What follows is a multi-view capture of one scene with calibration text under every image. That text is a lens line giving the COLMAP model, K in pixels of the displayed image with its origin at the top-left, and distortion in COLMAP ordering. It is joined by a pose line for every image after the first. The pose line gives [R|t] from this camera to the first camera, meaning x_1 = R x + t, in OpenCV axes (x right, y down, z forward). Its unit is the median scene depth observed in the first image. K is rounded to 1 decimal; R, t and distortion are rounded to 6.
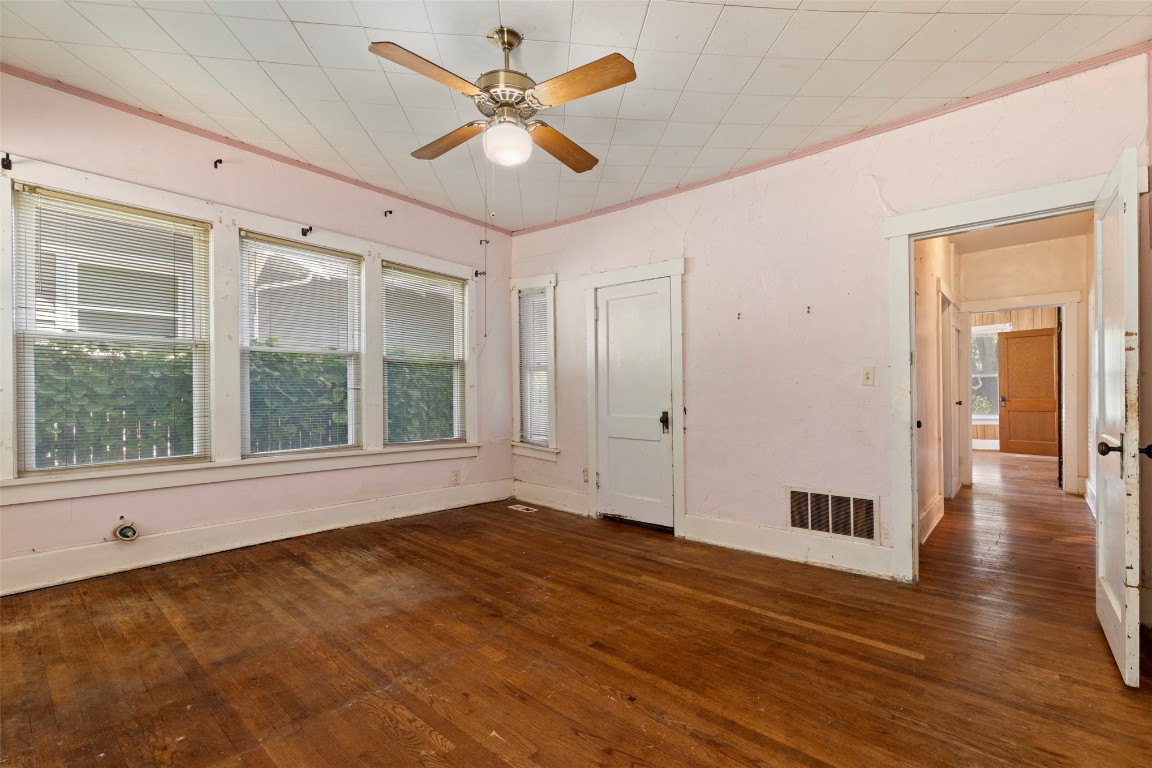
lens RADIAL K [[520.6, 0, 577.7], [0, 520.6, 384.0], [0, 0, 1]] dist [0.008457, 0.000558]
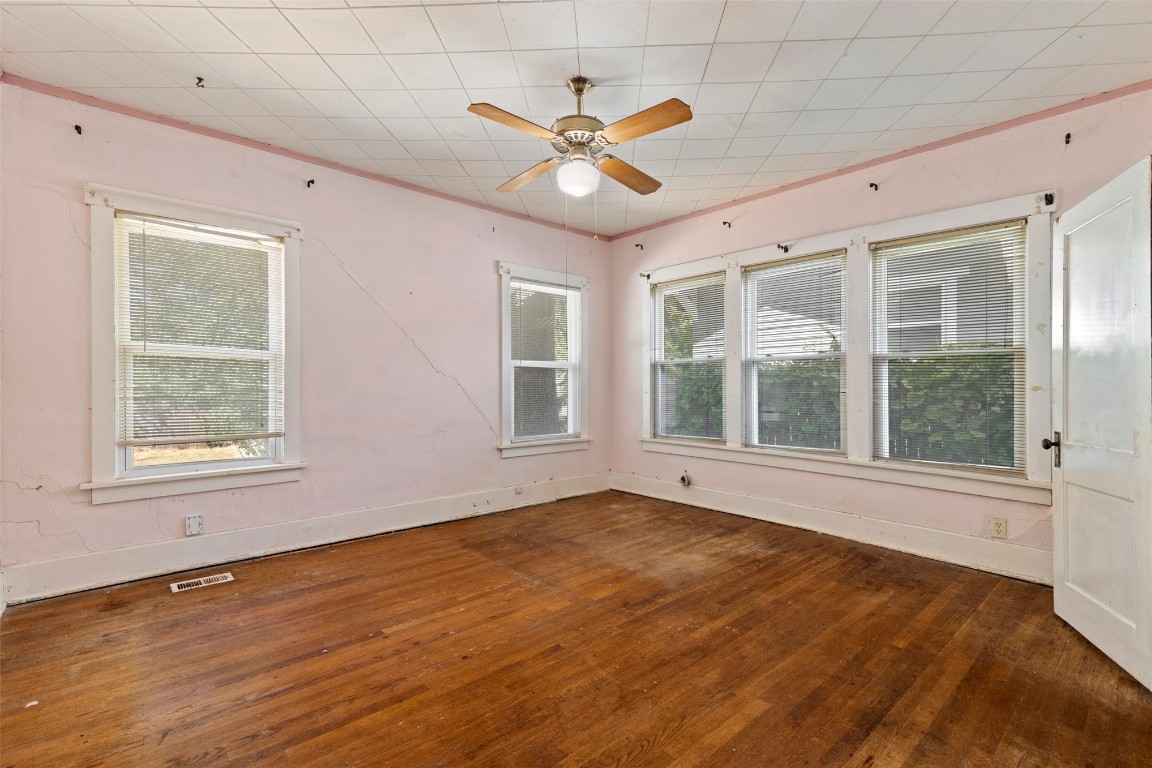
lens RADIAL K [[520.6, 0, 577.8], [0, 520.6, 391.2], [0, 0, 1]] dist [0.008457, 0.000558]
pose [[-0.135642, 0.000025, -0.990758, 0.746522], [0.007442, 0.999972, -0.000994, 0.006578], [0.990730, -0.007508, -0.135639, 0.859999]]
